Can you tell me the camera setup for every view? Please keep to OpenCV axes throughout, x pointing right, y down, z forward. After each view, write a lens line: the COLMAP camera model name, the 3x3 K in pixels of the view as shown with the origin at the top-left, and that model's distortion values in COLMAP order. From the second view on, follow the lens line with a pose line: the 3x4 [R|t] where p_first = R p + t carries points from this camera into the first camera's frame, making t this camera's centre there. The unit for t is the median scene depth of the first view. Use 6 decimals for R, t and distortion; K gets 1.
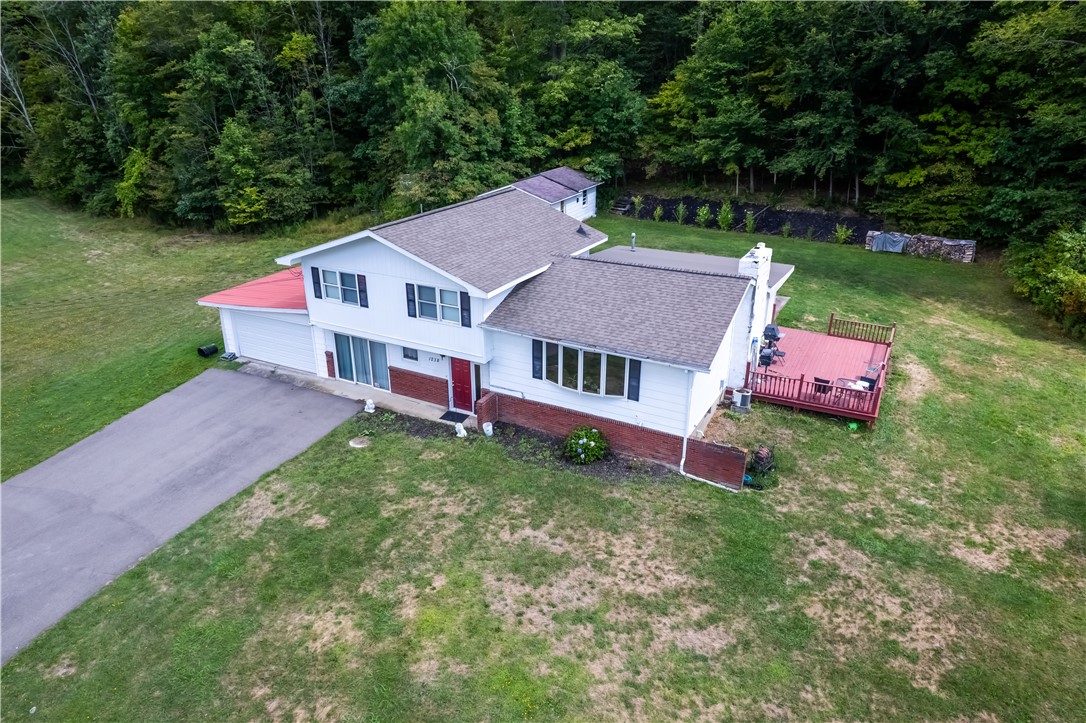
lens RADIAL K [[696.3, 0, 545.6], [0, 696.3, 365.4], [0, 0, 1]] dist [-0.080834, 0.073724]
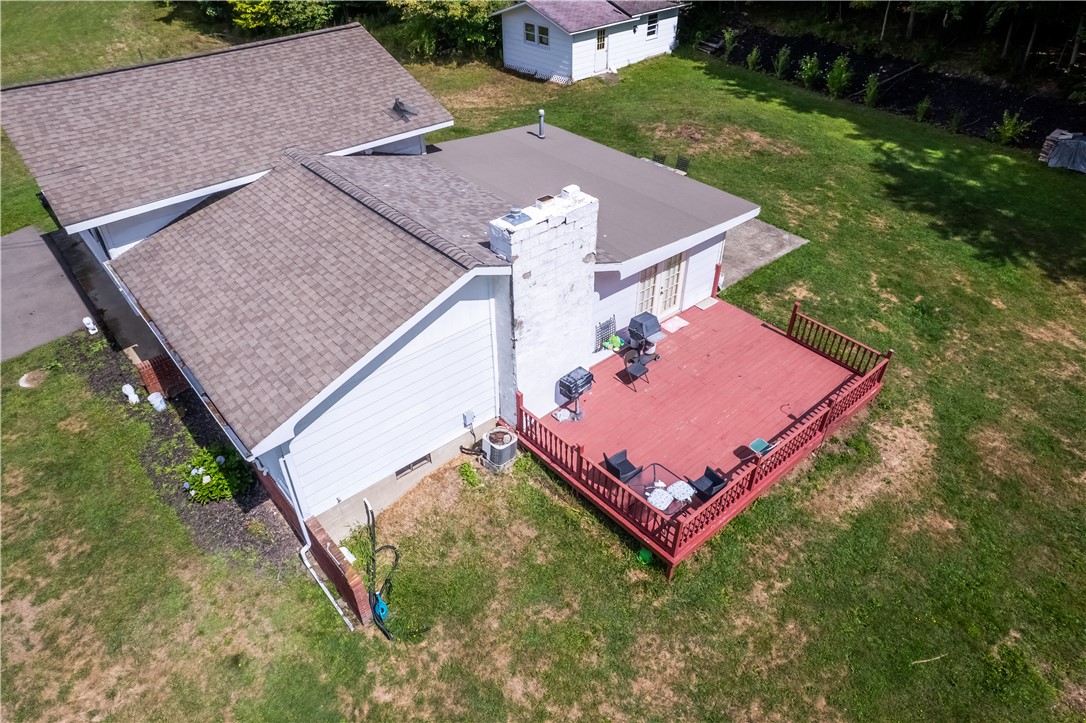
lens RADIAL K [[696.3, 0, 545.6], [0, 696.3, 365.4], [0, 0, 1]] dist [-0.080834, 0.073724]
pose [[0.937387, 0.216975, -0.272446, 0.407543], [-0.137028, 0.948909, 0.284244, -0.170314], [0.320201, -0.229114, 0.919227, 0.413186]]
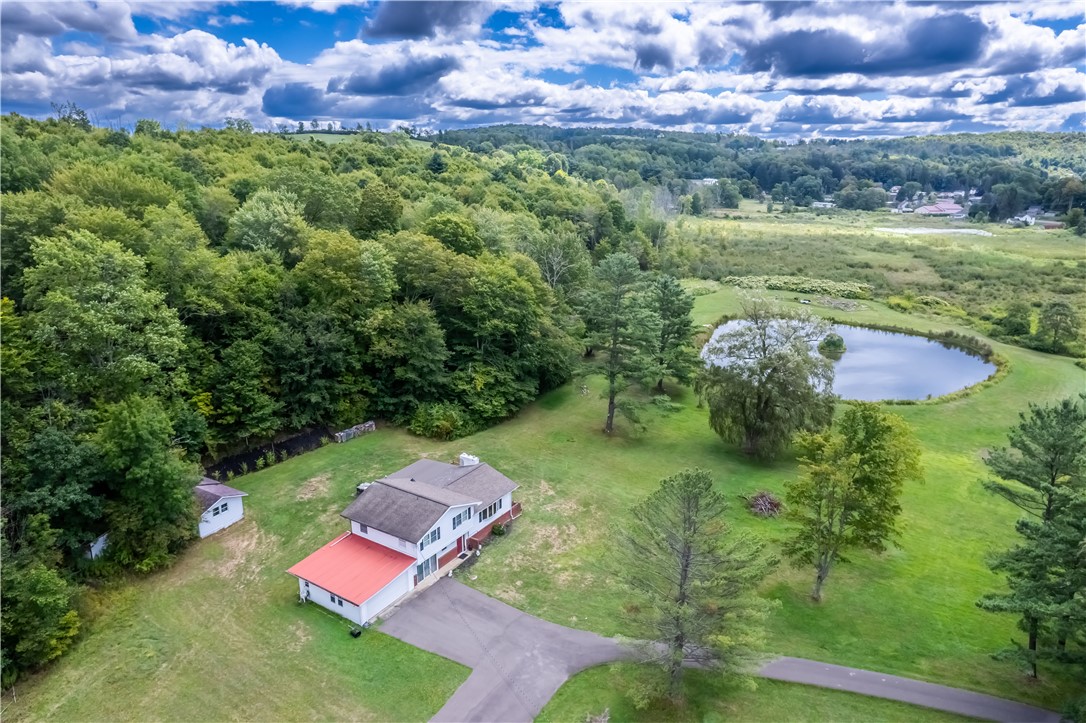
lens RADIAL K [[696.3, 0, 545.6], [0, 696.3, 365.4], [0, 0, 1]] dist [-0.080834, 0.073724]
pose [[0.062034, -0.274731, 0.959518, -2.202523], [0.383205, 0.894242, 0.231267, -0.961085], [-0.921578, 0.353346, 0.160752, 0.023808]]
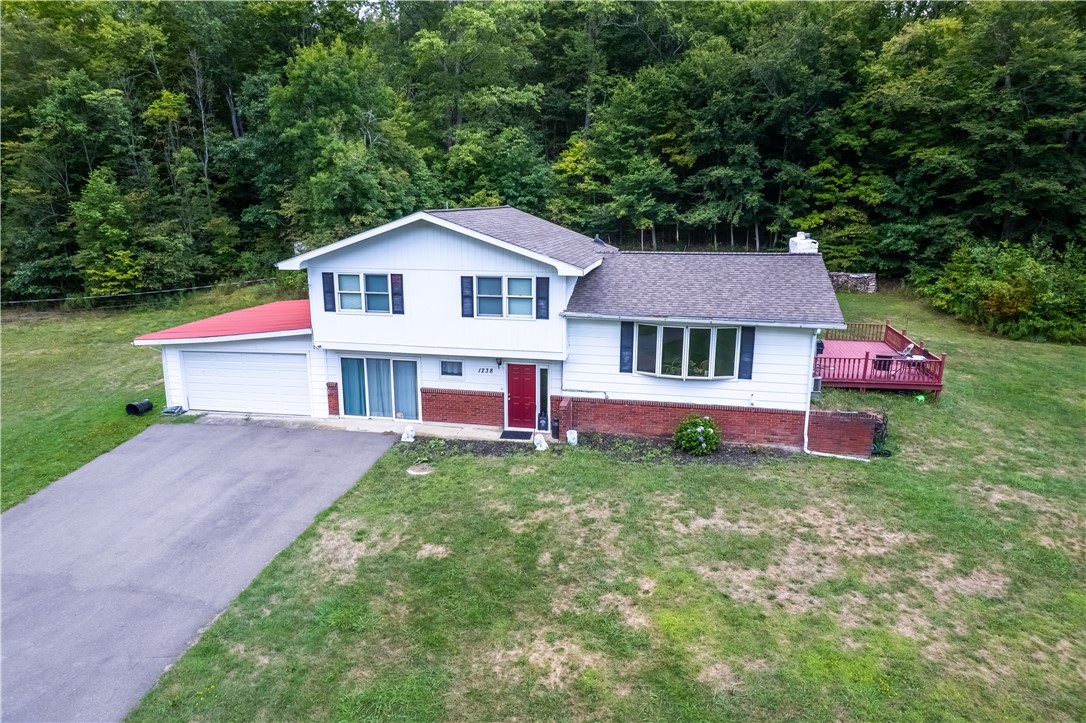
lens RADIAL K [[696.3, 0, 545.6], [0, 696.3, 365.4], [0, 0, 1]] dist [-0.080834, 0.073724]
pose [[0.958590, -0.063082, 0.277714, -0.294296], [0.109315, 0.981962, -0.154277, 0.112628], [-0.262973, 0.178247, 0.948195, 0.154429]]
